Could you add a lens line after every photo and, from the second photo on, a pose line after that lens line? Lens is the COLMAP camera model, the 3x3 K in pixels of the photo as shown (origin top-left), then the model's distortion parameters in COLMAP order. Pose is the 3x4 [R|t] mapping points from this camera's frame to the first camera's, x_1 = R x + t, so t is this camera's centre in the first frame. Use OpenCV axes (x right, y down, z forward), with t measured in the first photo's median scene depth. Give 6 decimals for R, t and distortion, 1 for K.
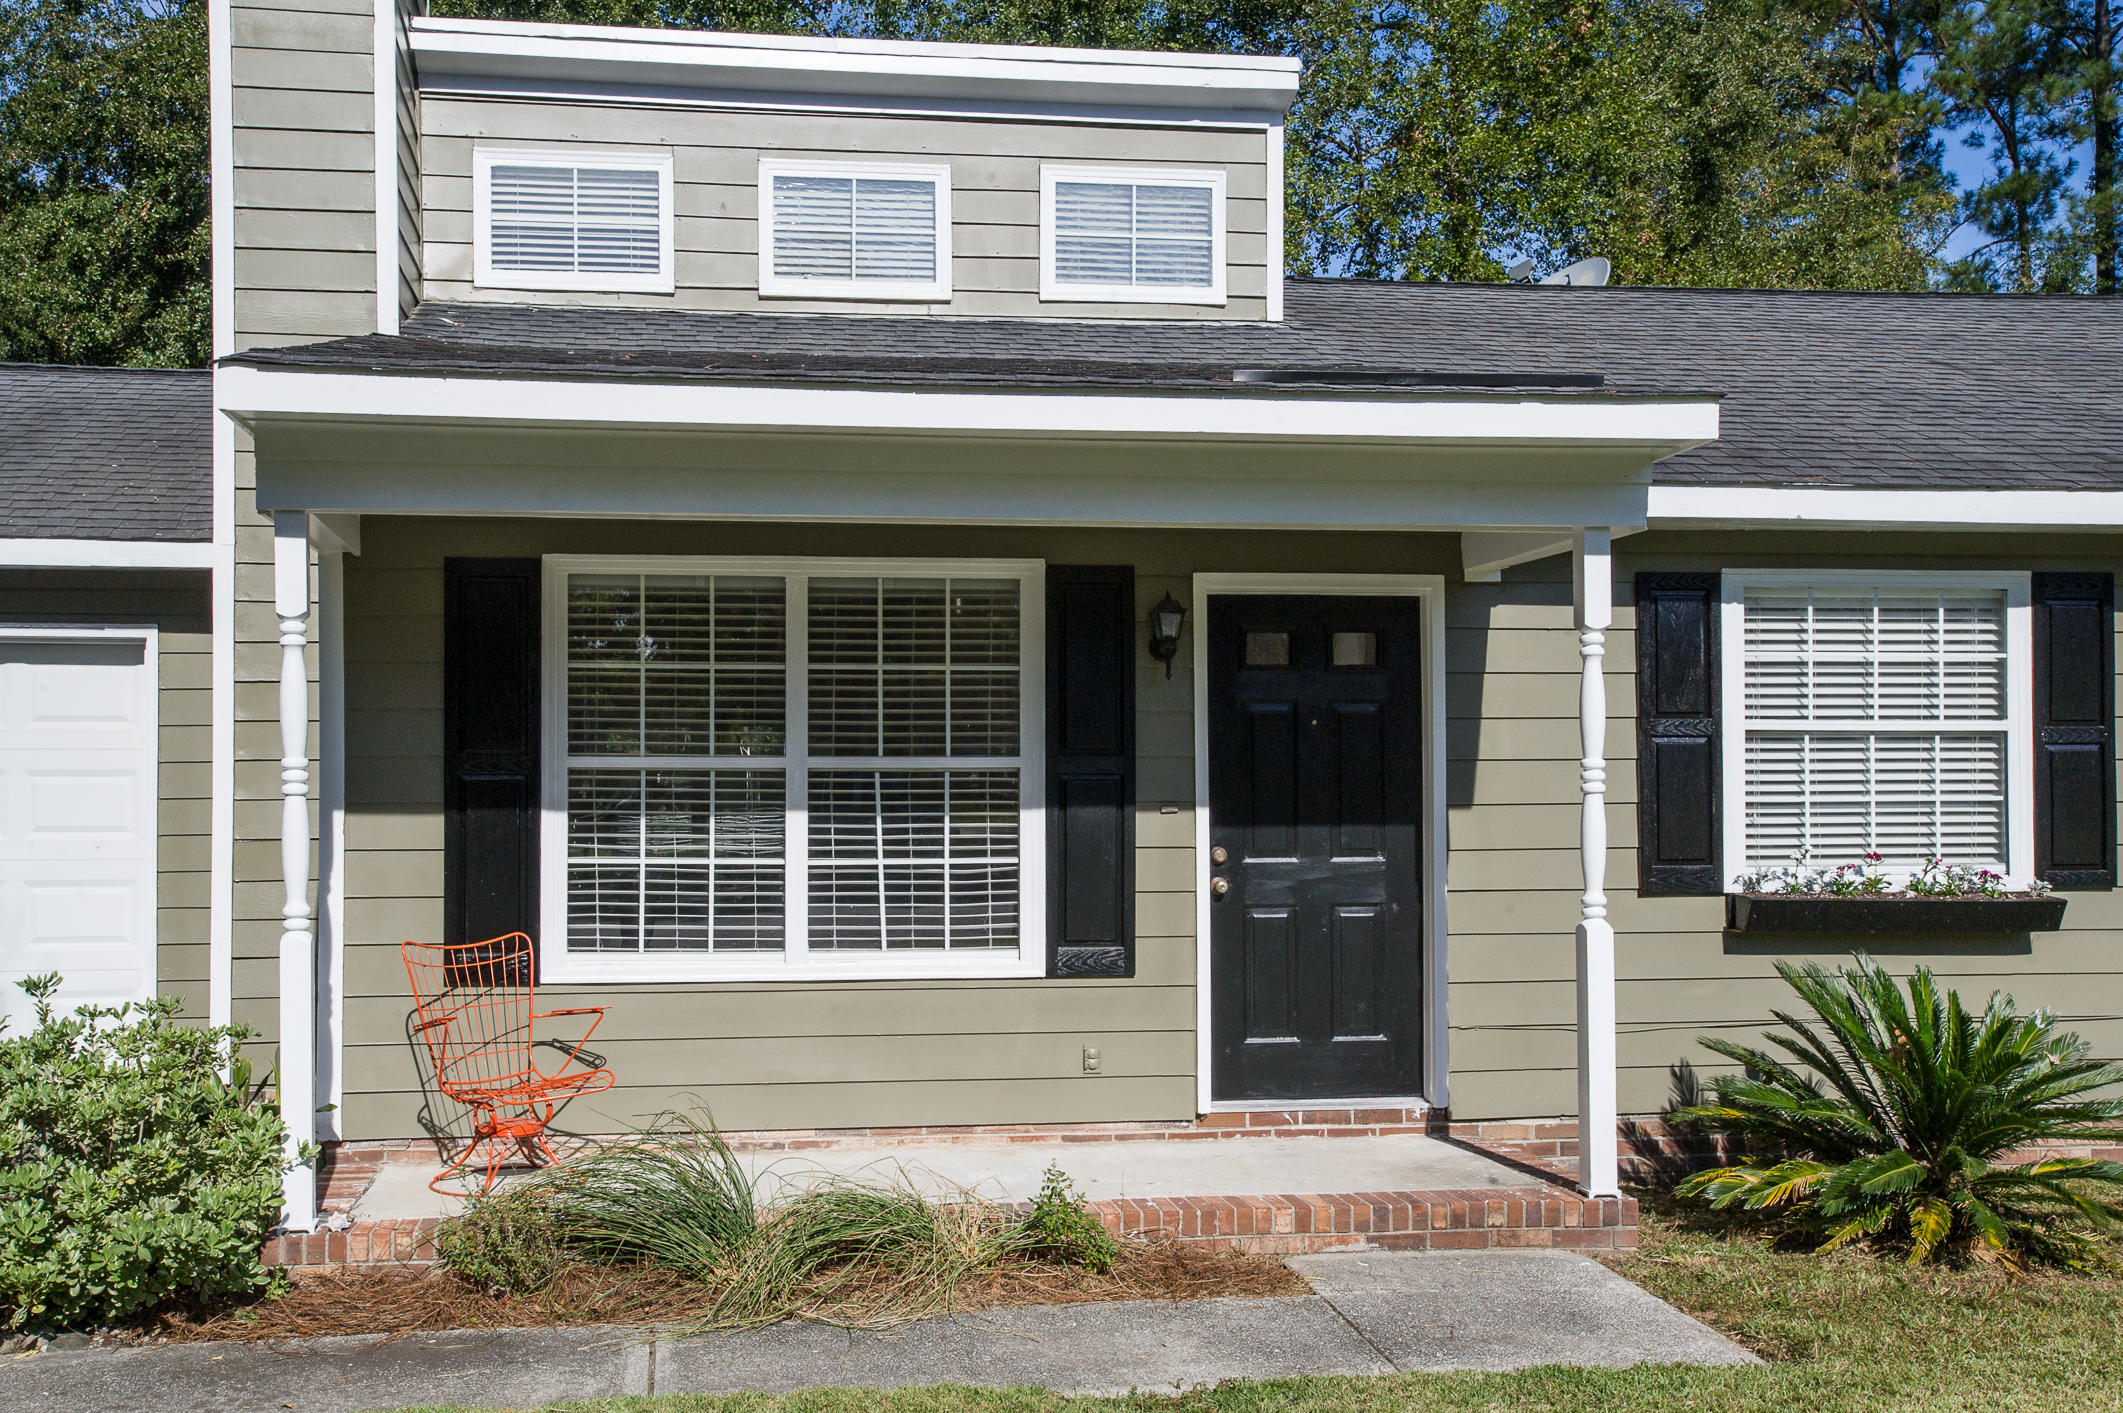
lens RADIAL K [[2036.3, 0, 925.7], [0, 2036.3, 738.8], [0, 0, 1]] dist [0.039288, 0.000000]
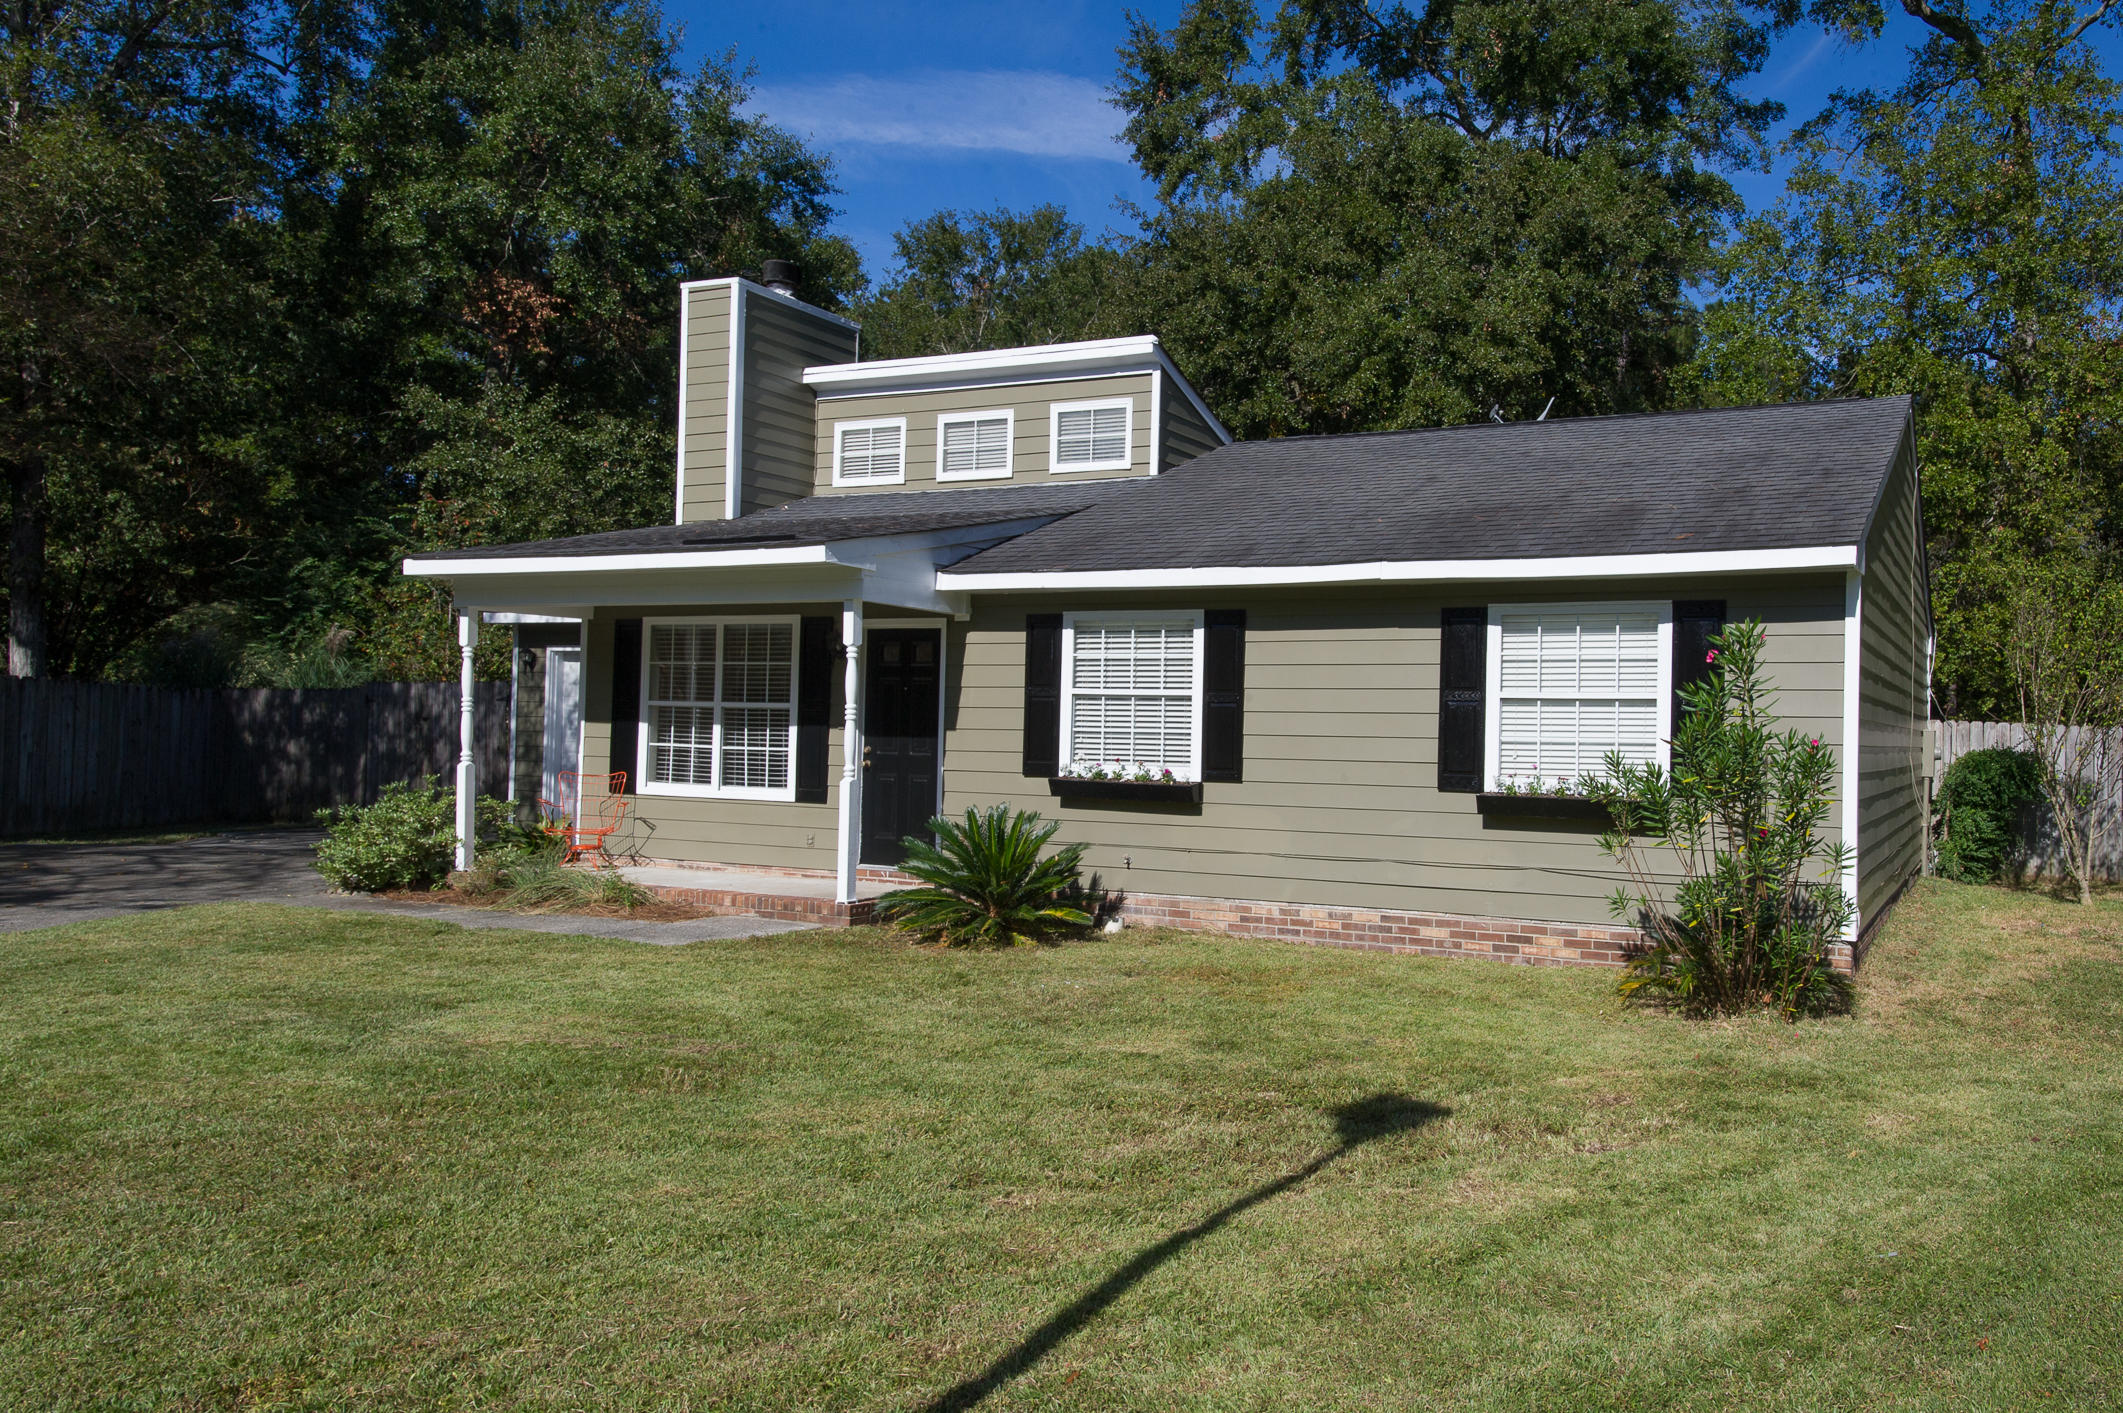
lens RADIAL K [[1512.3, 0, 1436.0], [0, 1512.3, 680.9], [0, 0, 1]] dist [-0.036118, 0.028100]
pose [[0.864051, 0.002888, -0.503397, 1.464117], [-0.013658, 0.999750, -0.017708, 0.004114], [0.503220, 0.022176, 0.863874, -0.067564]]
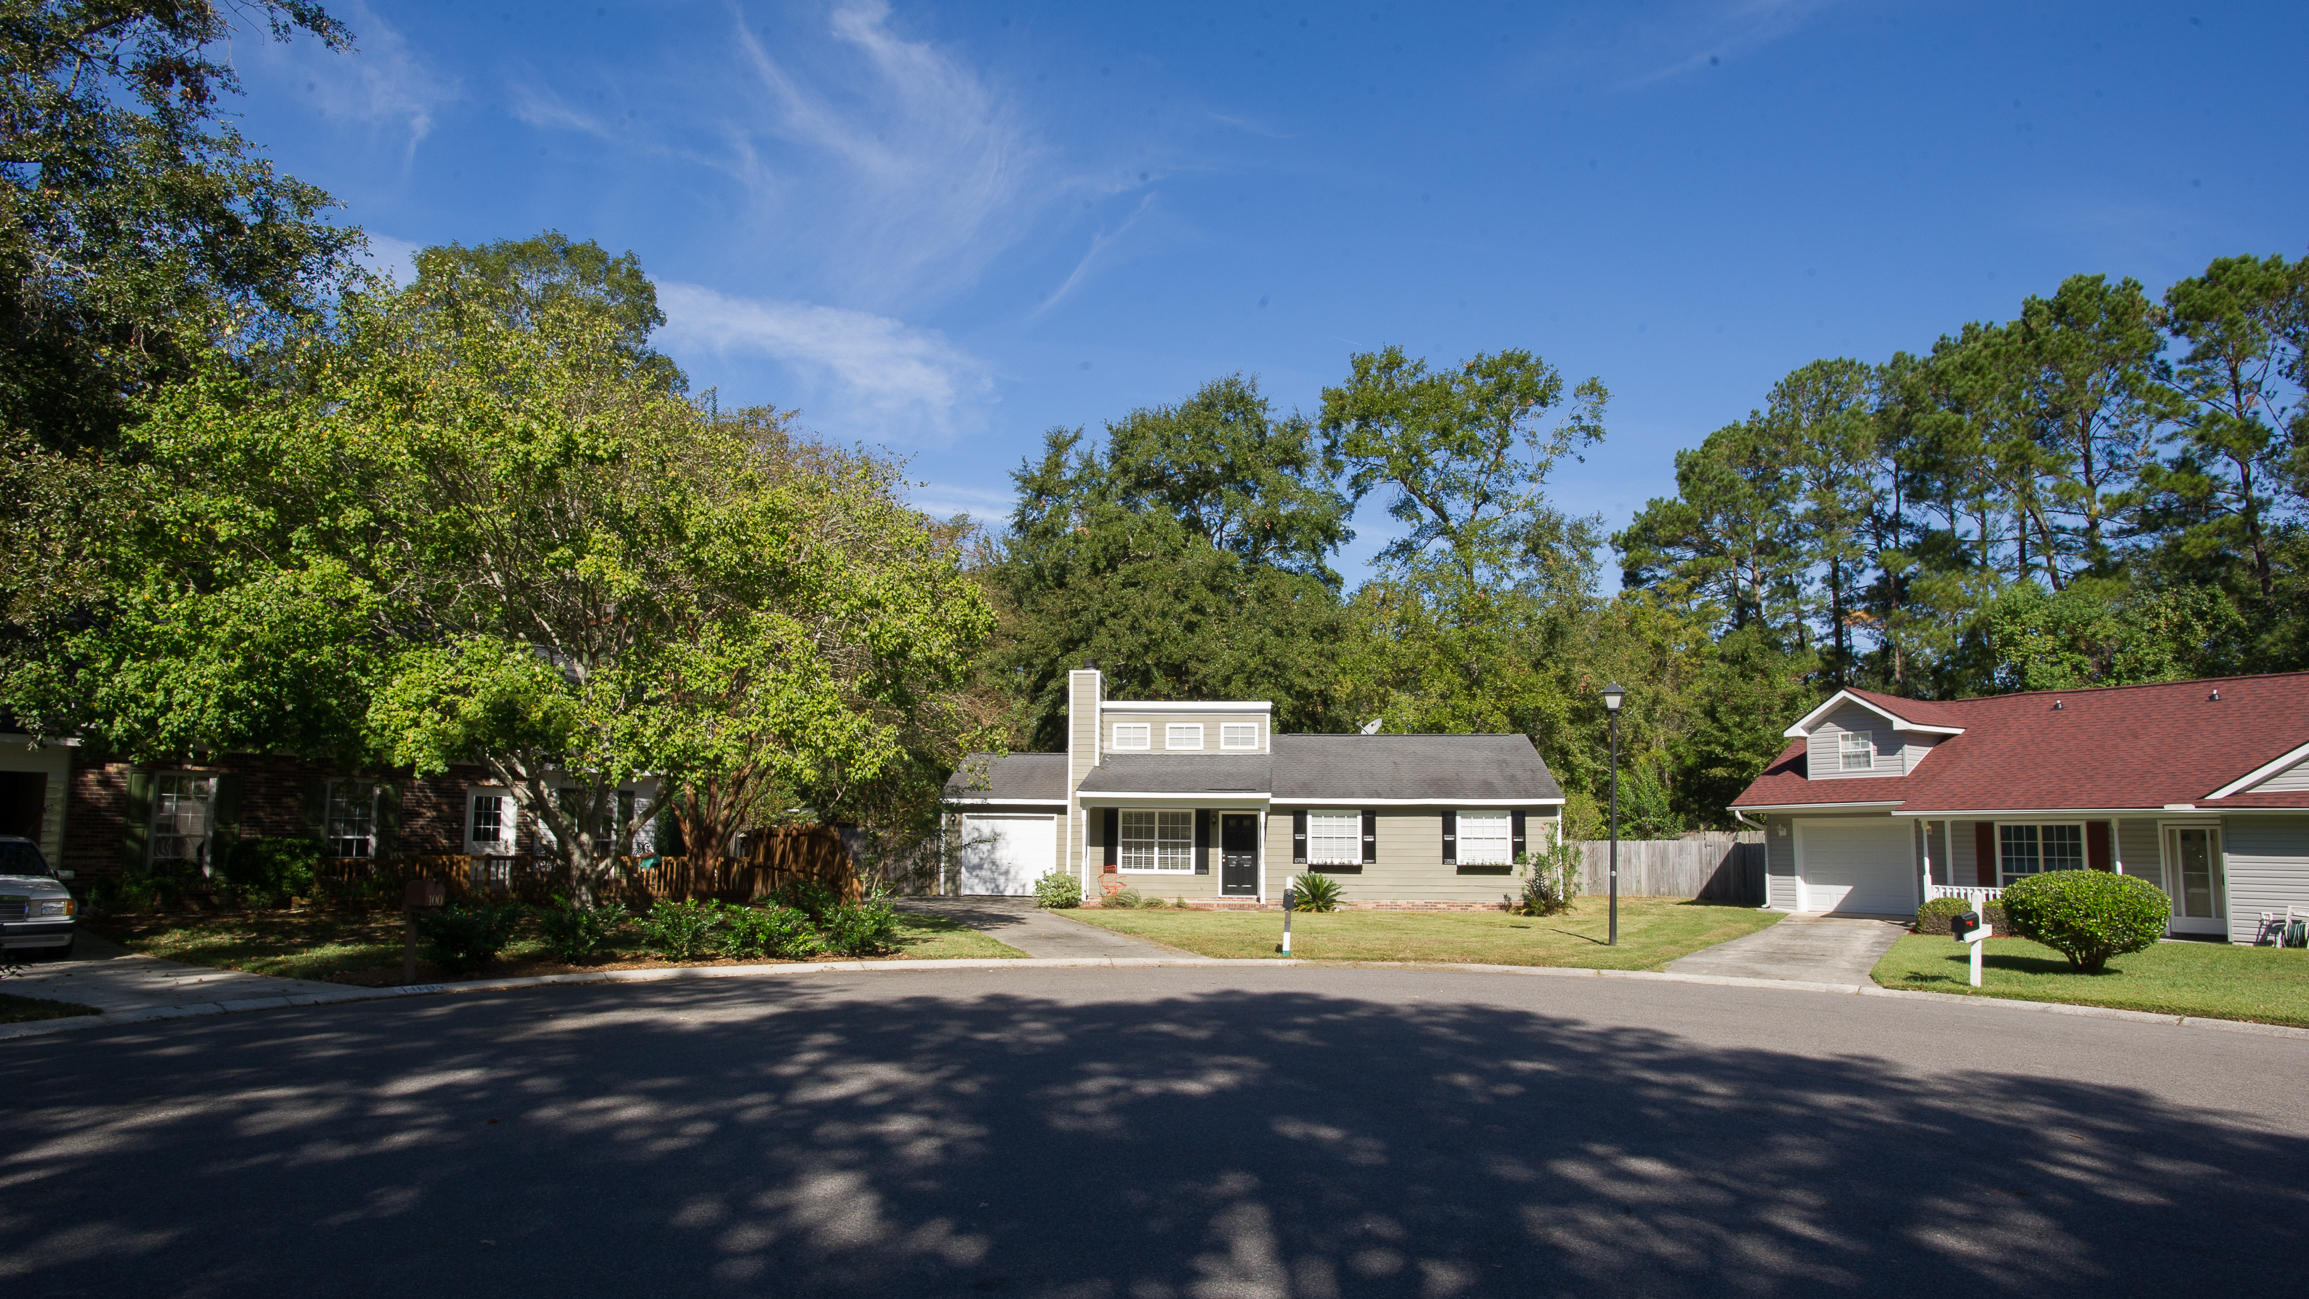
lens RADIAL K [[1368.3, 0, 1140.5], [0, 1368.3, 651.4], [0, 0, 1]] dist [-0.061460, 0.000032]
pose [[0.974170, -0.017730, -0.225120, 0.850900], [-0.009434, 0.992847, -0.119019, -0.063822], [0.225620, 0.118069, 0.967034, -3.188764]]
